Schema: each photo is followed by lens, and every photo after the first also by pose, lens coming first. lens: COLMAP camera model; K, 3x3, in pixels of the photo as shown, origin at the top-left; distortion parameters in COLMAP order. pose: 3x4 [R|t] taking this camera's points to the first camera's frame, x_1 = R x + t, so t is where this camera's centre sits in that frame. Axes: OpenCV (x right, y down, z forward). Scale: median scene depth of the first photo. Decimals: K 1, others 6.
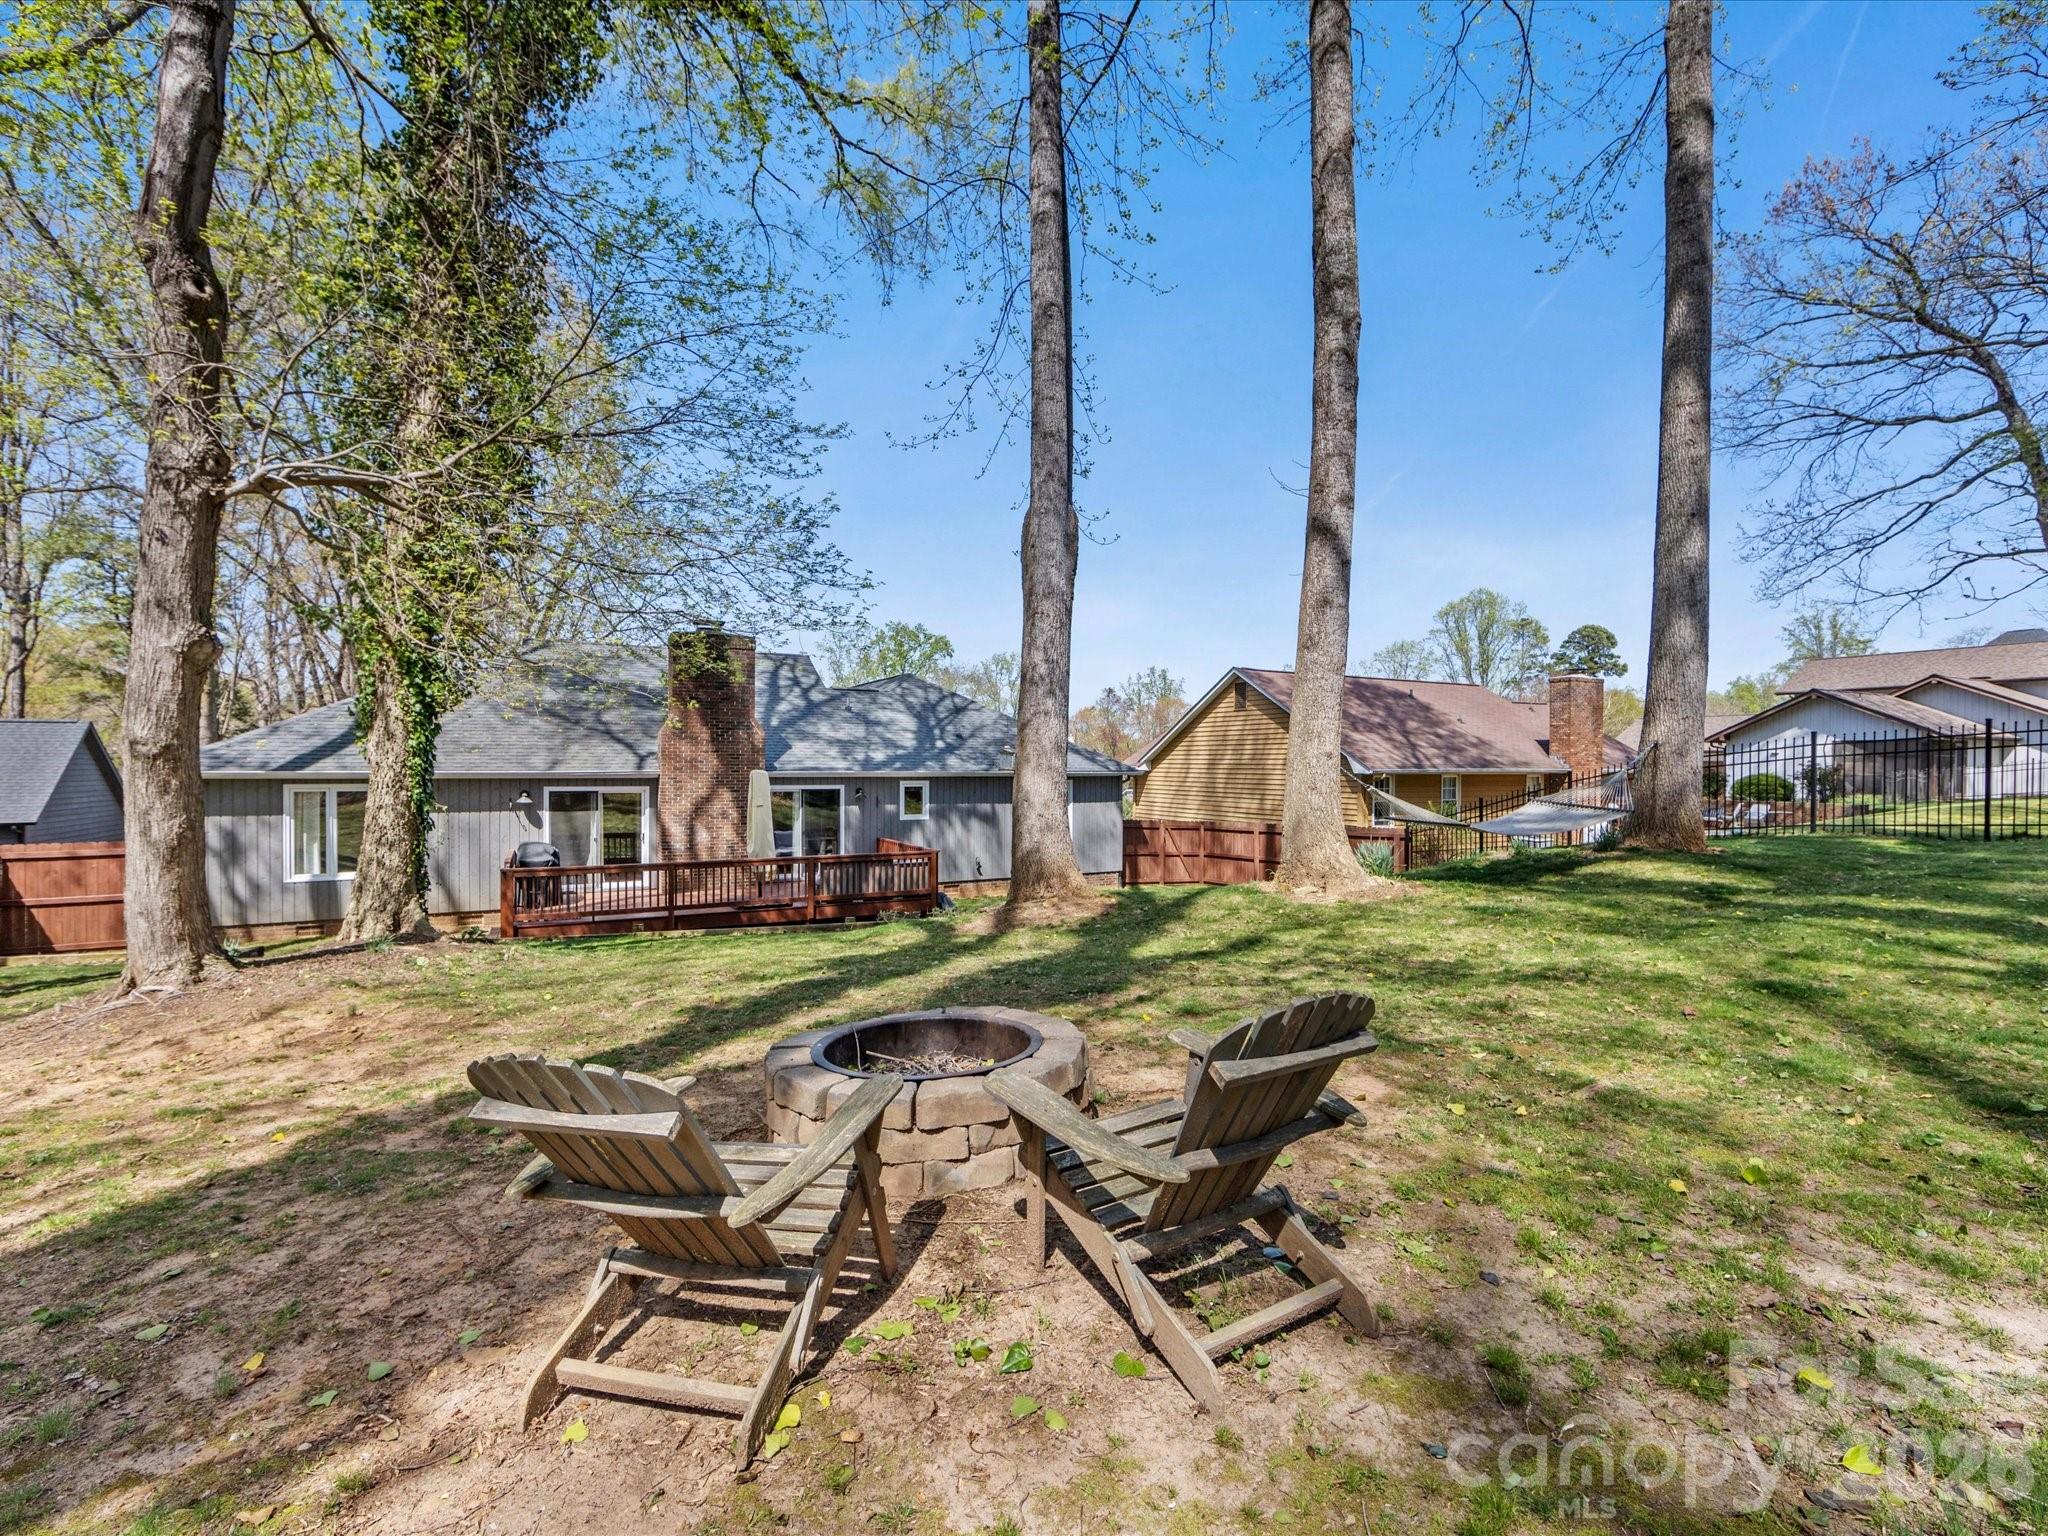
lens RADIAL K [[895.0, 0, 1026.8], [0, 895.0, 767.1], [0, 0, 1]] dist [-0.002911, -0.001158]
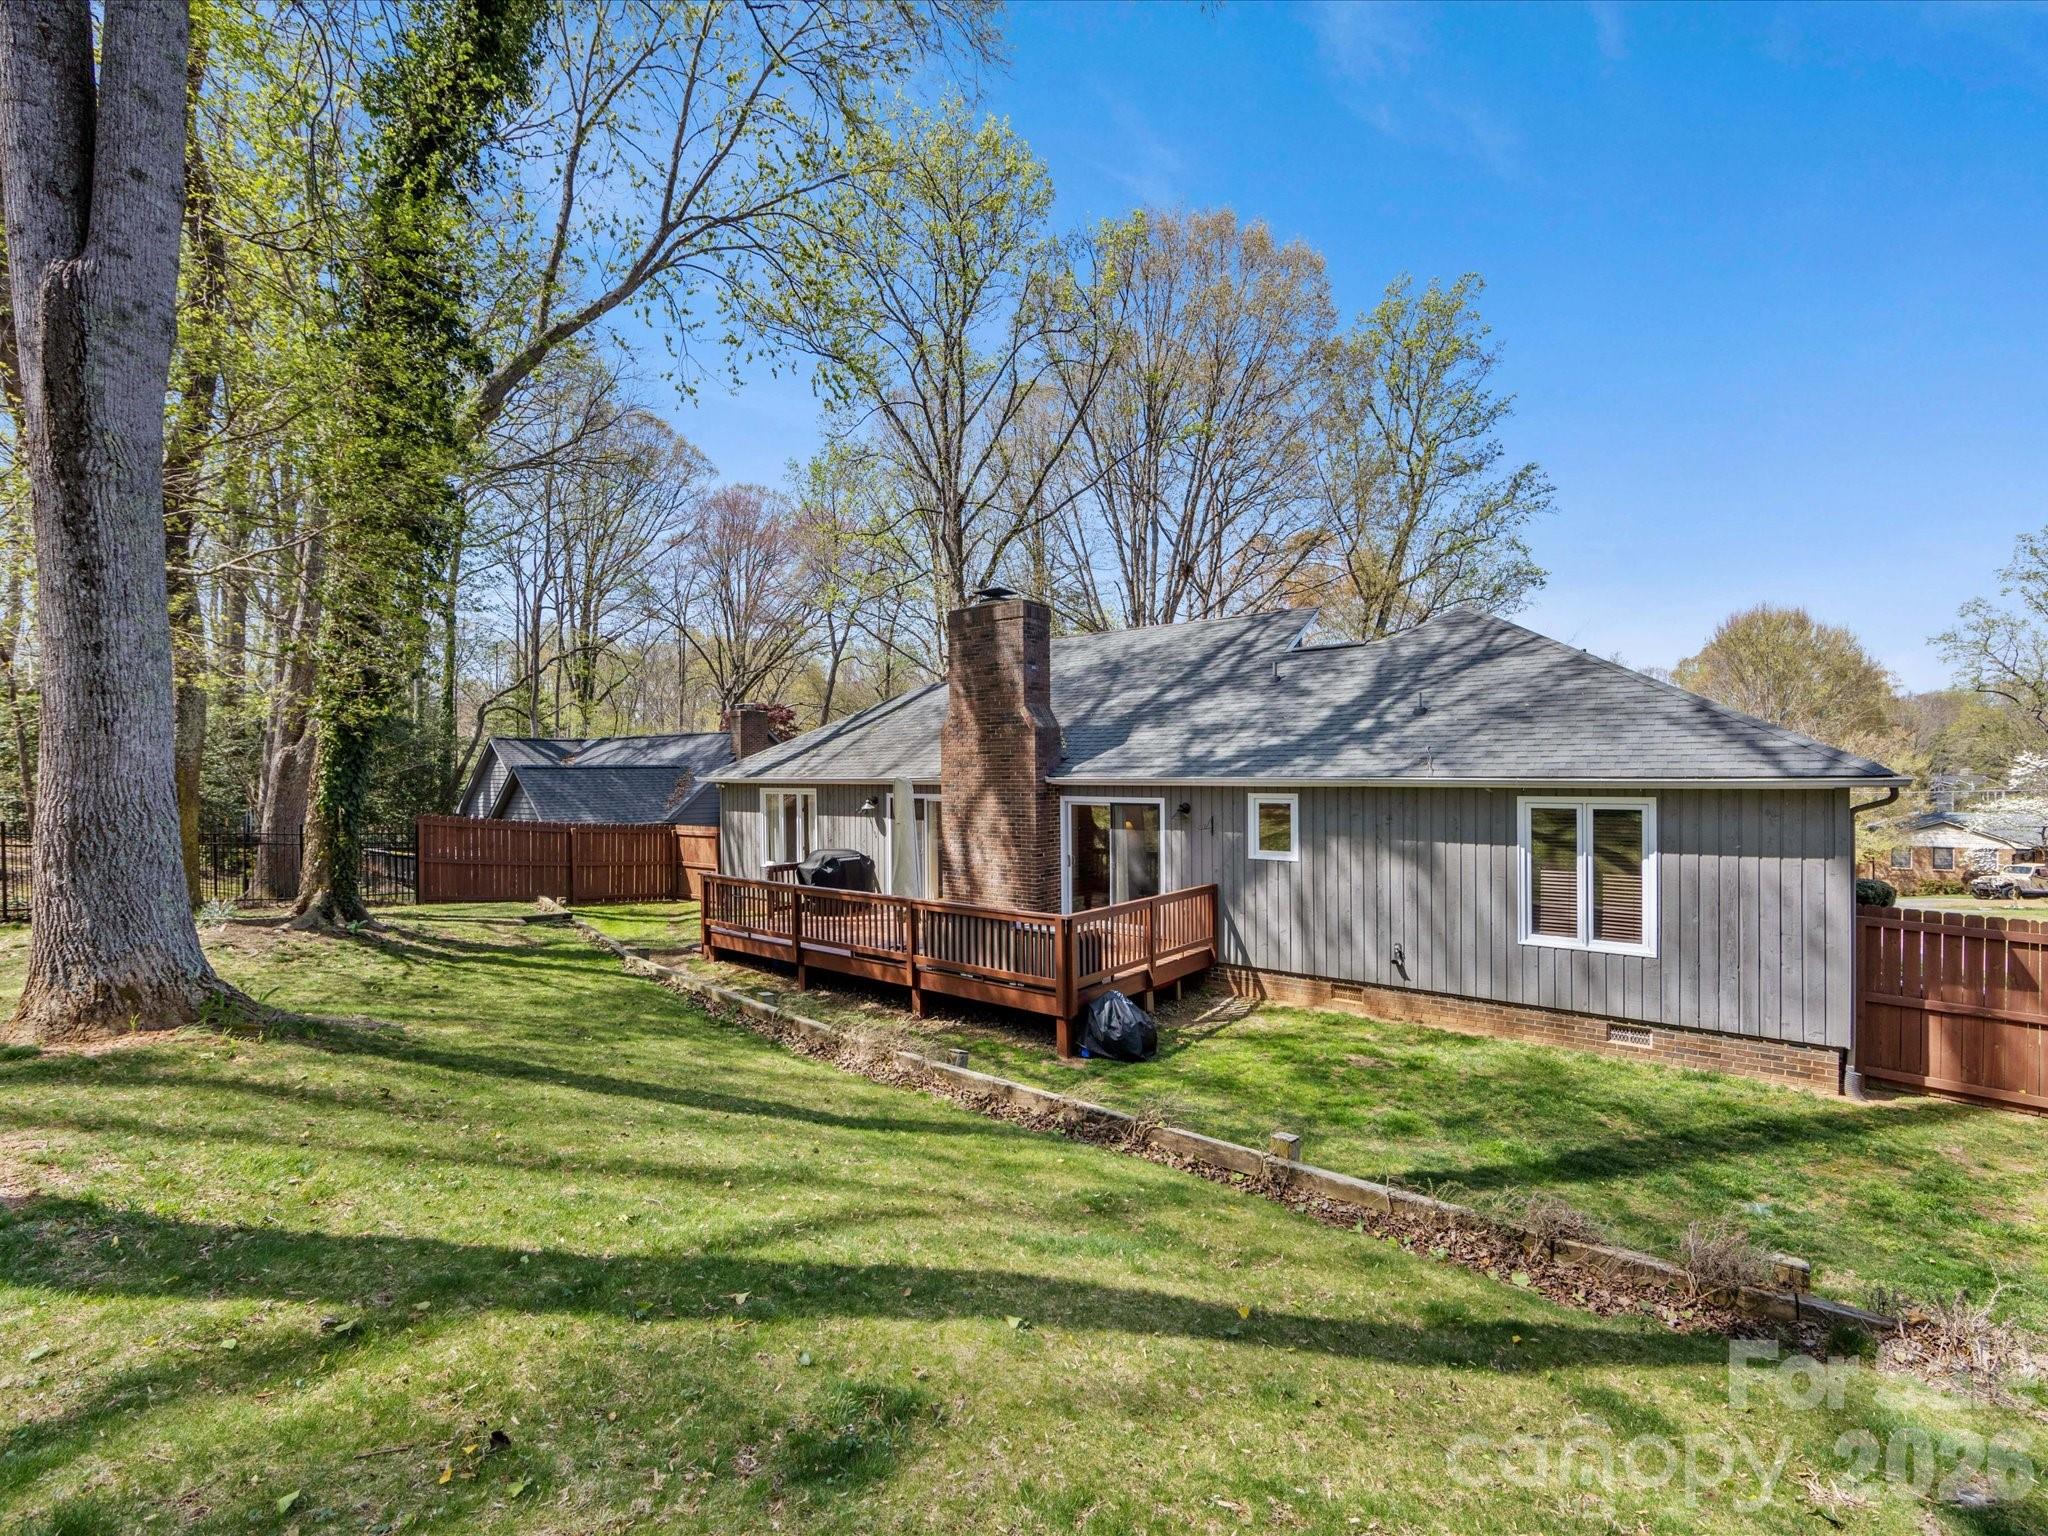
lens RADIAL K [[895.0, 0, 1021.7], [0, 895.0, 775.7], [0, 0, 1]] dist [-0.002911, -0.001158]
pose [[0.416026, -0.009496, -0.909303, 0.338584], [-0.005989, 0.999895, -0.013182, 0.012755], [0.909333, 0.010930, 0.415926, 0.613202]]
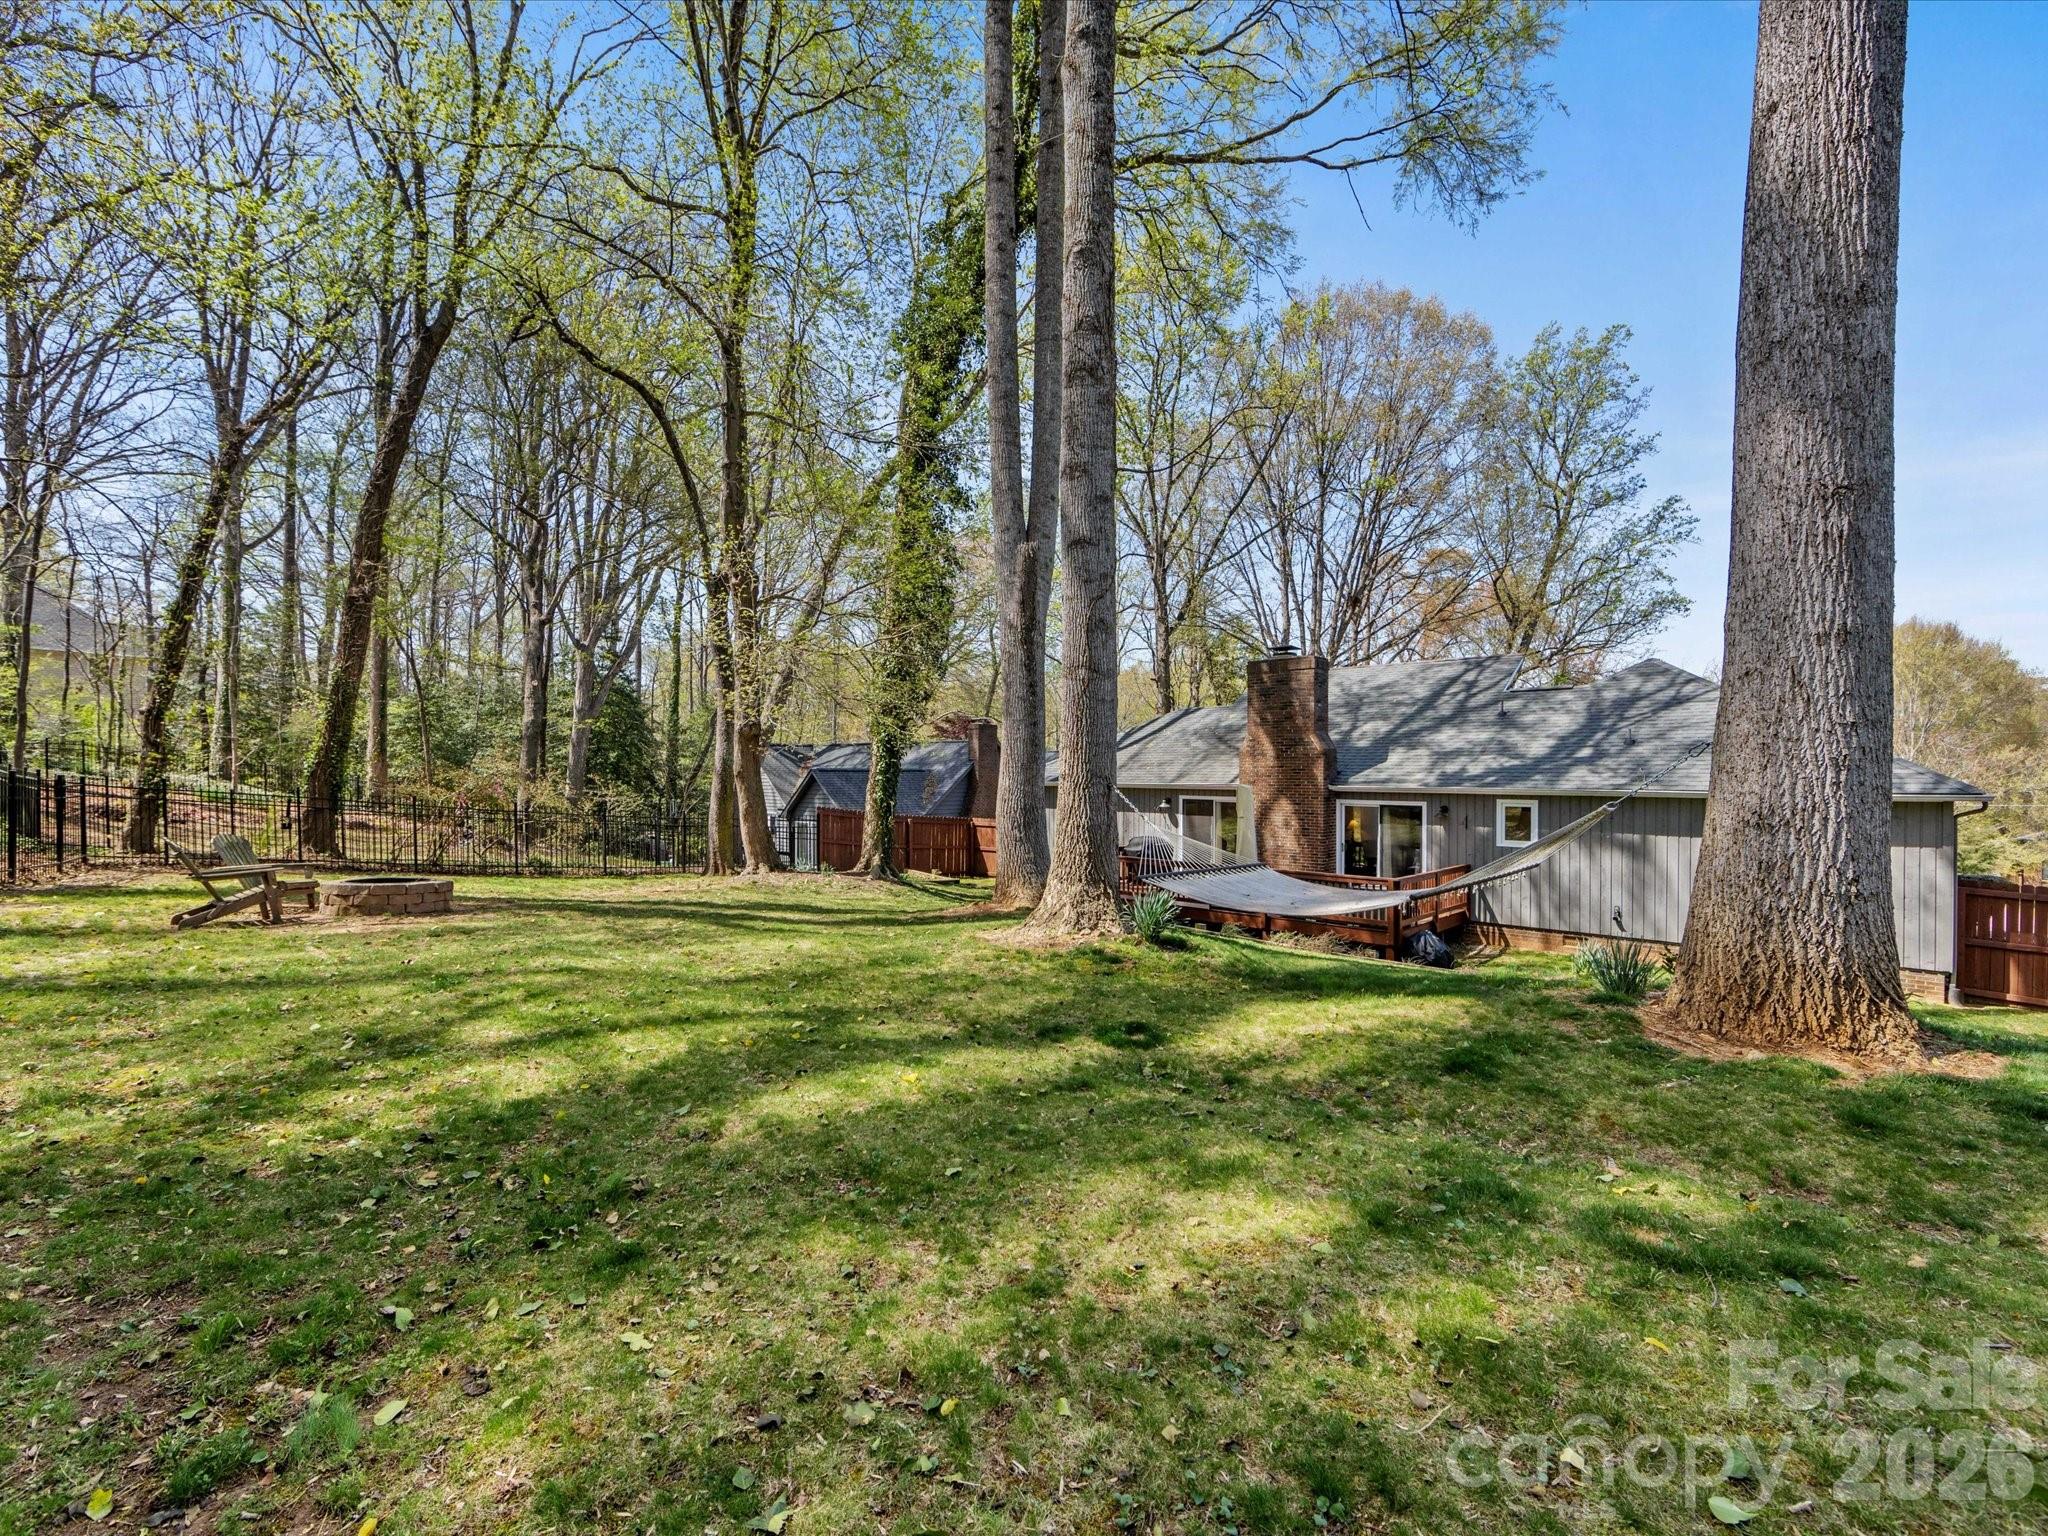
lens RADIAL K [[895.0, 0, 1016.7], [0, 895.0, 776.5], [0, 0, 1]] dist [-0.002911, -0.001158]
pose [[0.328901, -0.006345, -0.944343, 0.499437], [-0.019172, 0.999726, -0.013394, 0.014015], [0.944170, 0.022511, 0.328689, 0.300884]]
